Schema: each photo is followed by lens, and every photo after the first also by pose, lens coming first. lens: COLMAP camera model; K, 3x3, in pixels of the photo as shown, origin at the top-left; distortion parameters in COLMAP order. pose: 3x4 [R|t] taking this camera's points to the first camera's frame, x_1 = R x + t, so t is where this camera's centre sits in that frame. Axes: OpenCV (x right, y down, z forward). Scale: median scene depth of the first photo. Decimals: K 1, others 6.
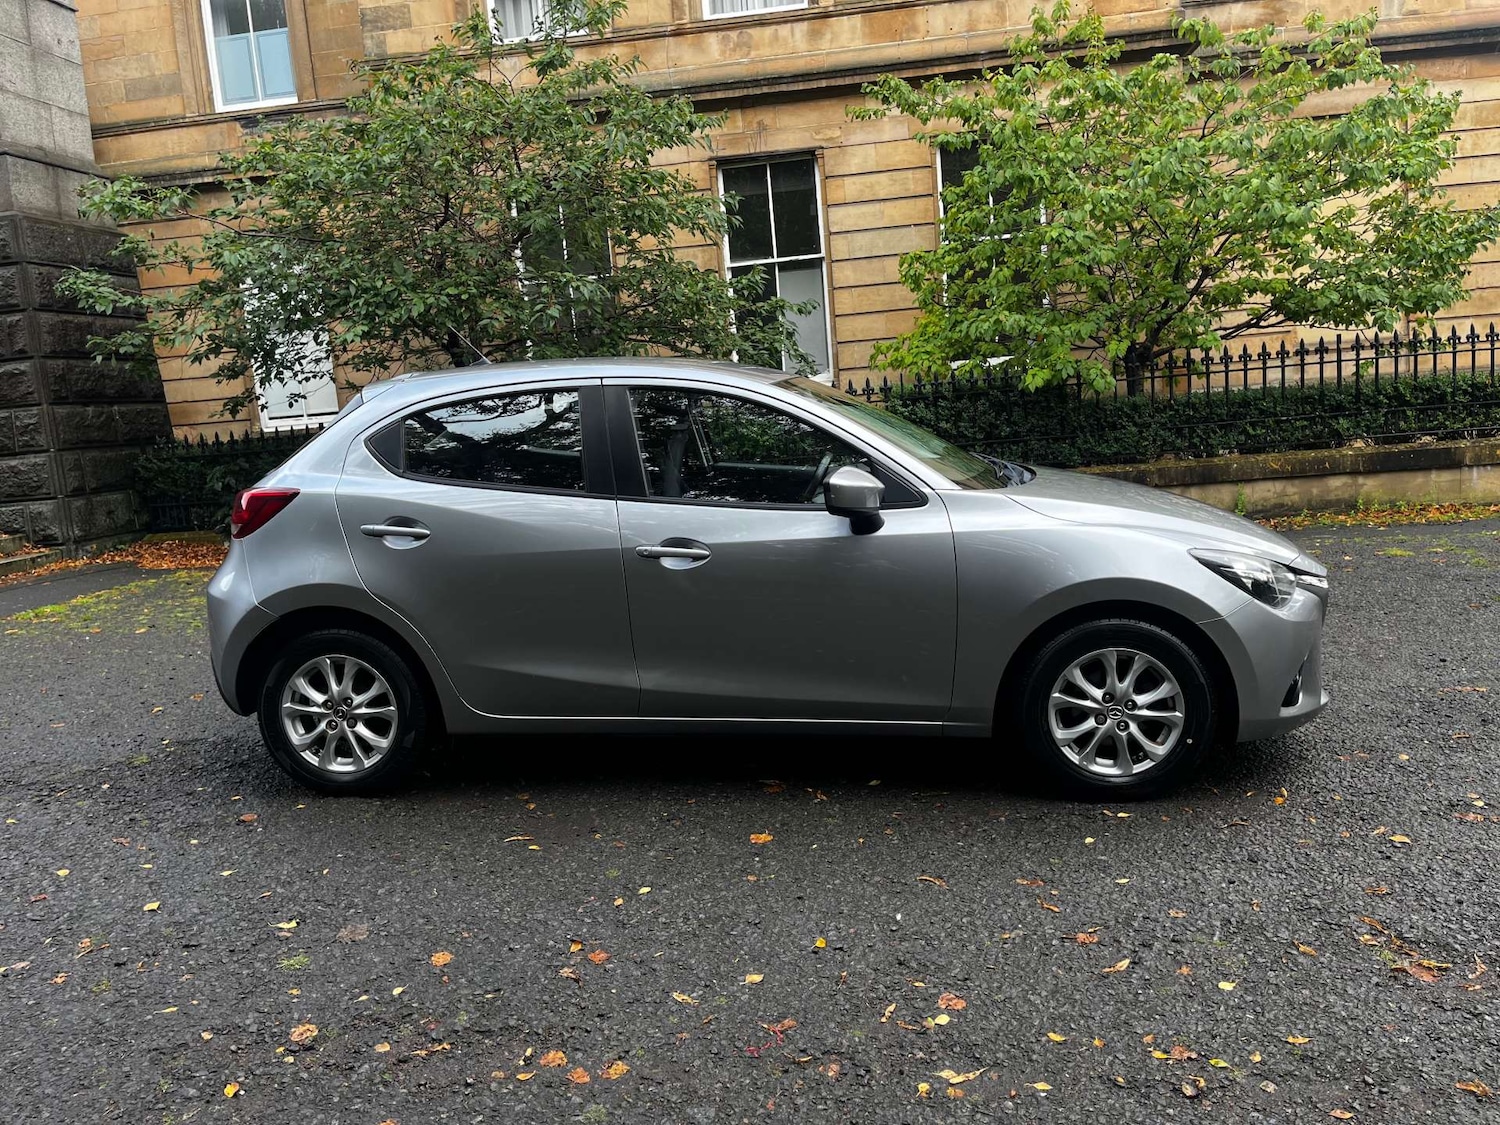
lens RADIAL K [[1139.1, 0, 756.4], [0, 1139.1, 547.2], [0, 0, 1]] dist [0.065035, -0.090882]
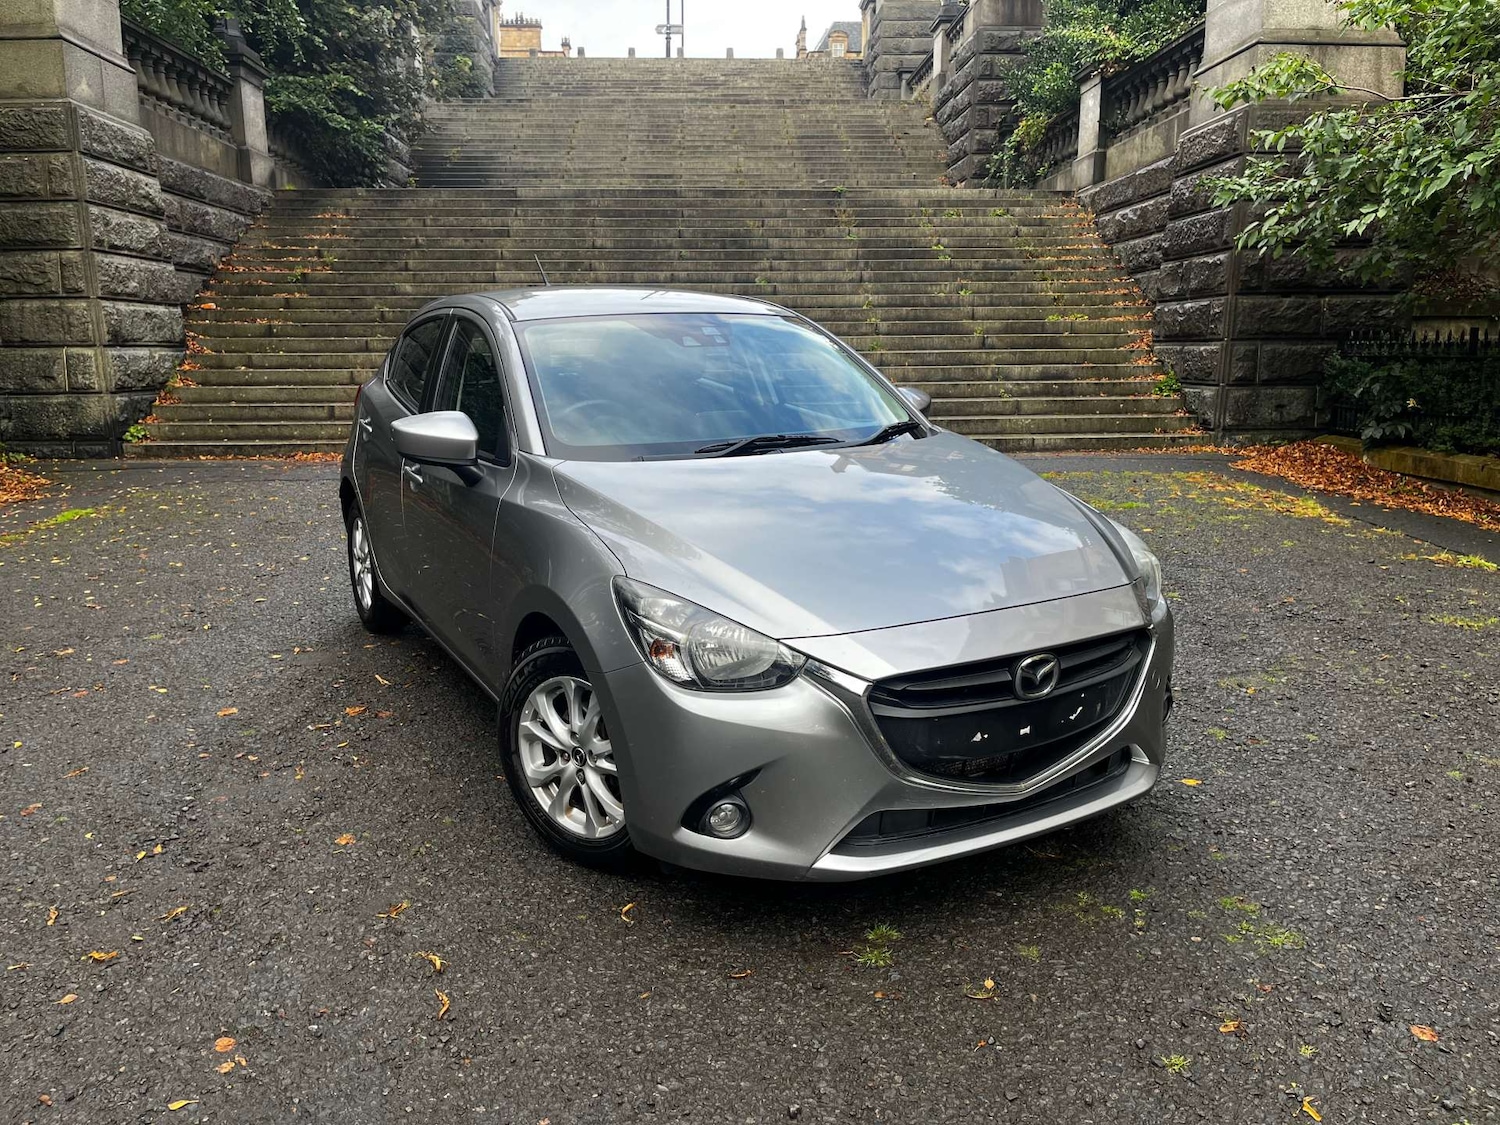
lens RADIAL K [[1139.1, 0, 744.0], [0, 1139.1, 559.0], [0, 0, 1]] dist [0.065035, -0.090882]
pose [[0.165428, 0.254306, -0.952870, 0.430889], [-0.136678, 0.962771, 0.233220, -0.090594], [0.976705, 0.091656, 0.194027, 0.465627]]
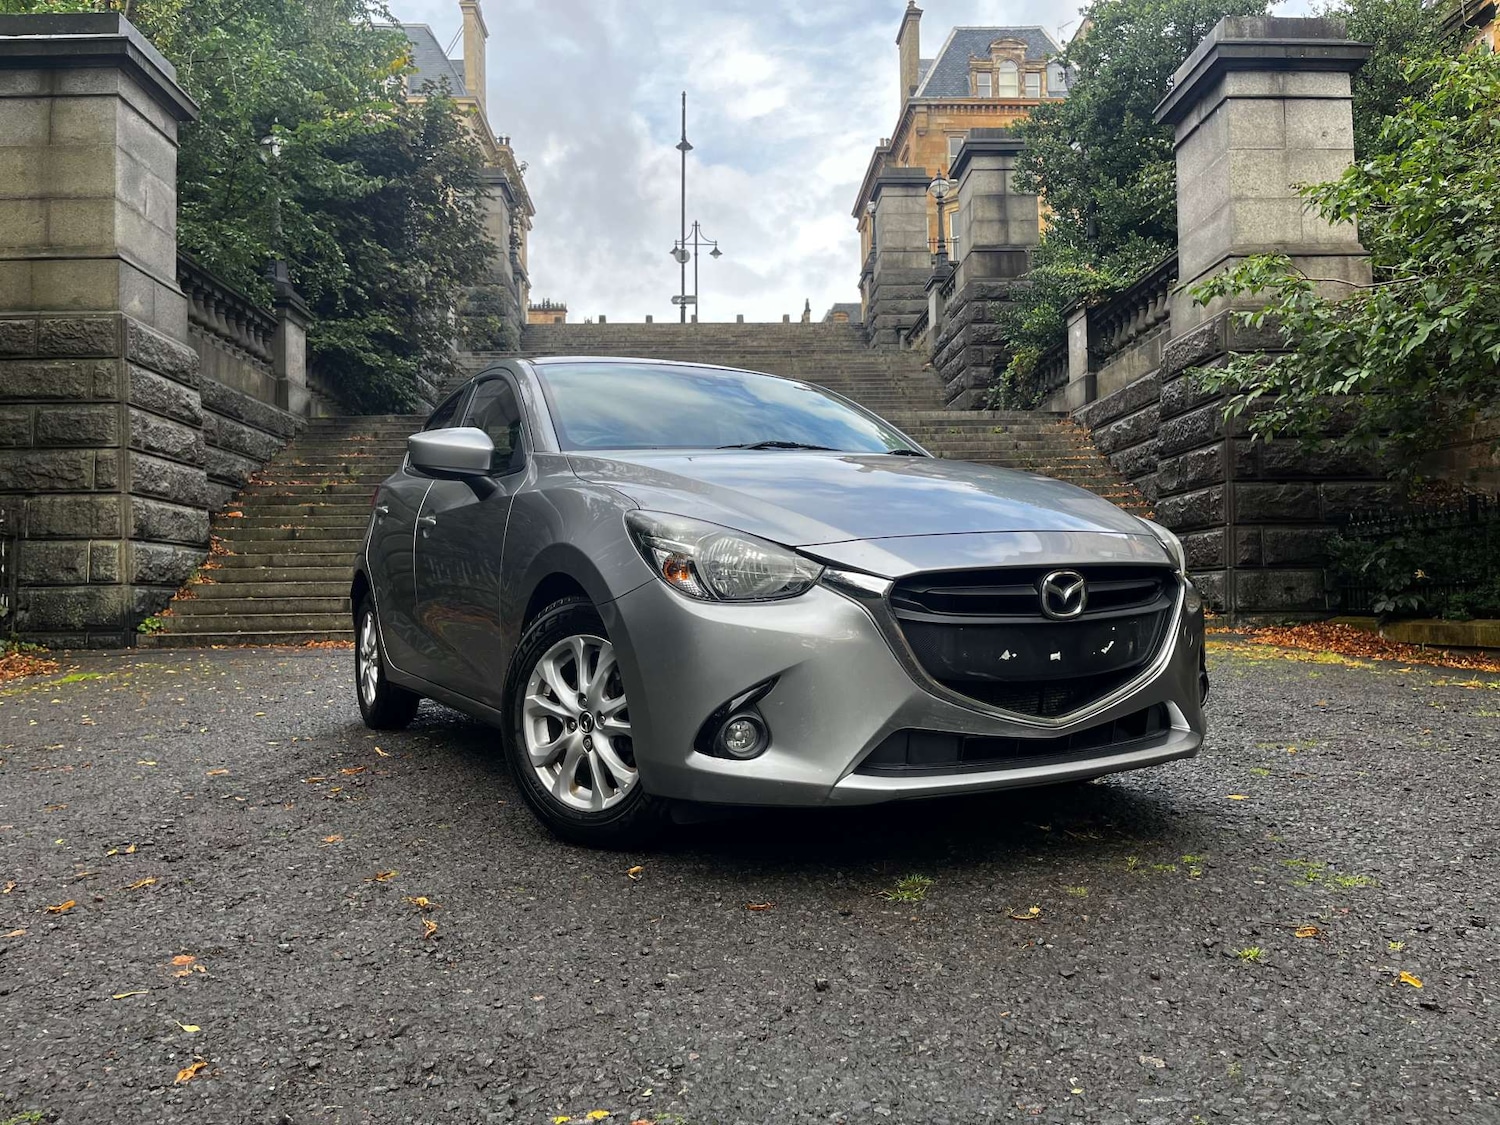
lens RADIAL K [[1139.1, 0, 751.8], [0, 1139.1, 549.1], [0, 0, 1]] dist [0.065035, -0.090882]
pose [[0.162690, 0.026788, -0.986314, 0.436869], [-0.126874, 0.991901, 0.006012, -0.014093], [0.978486, 0.124159, 0.164771, 0.474410]]
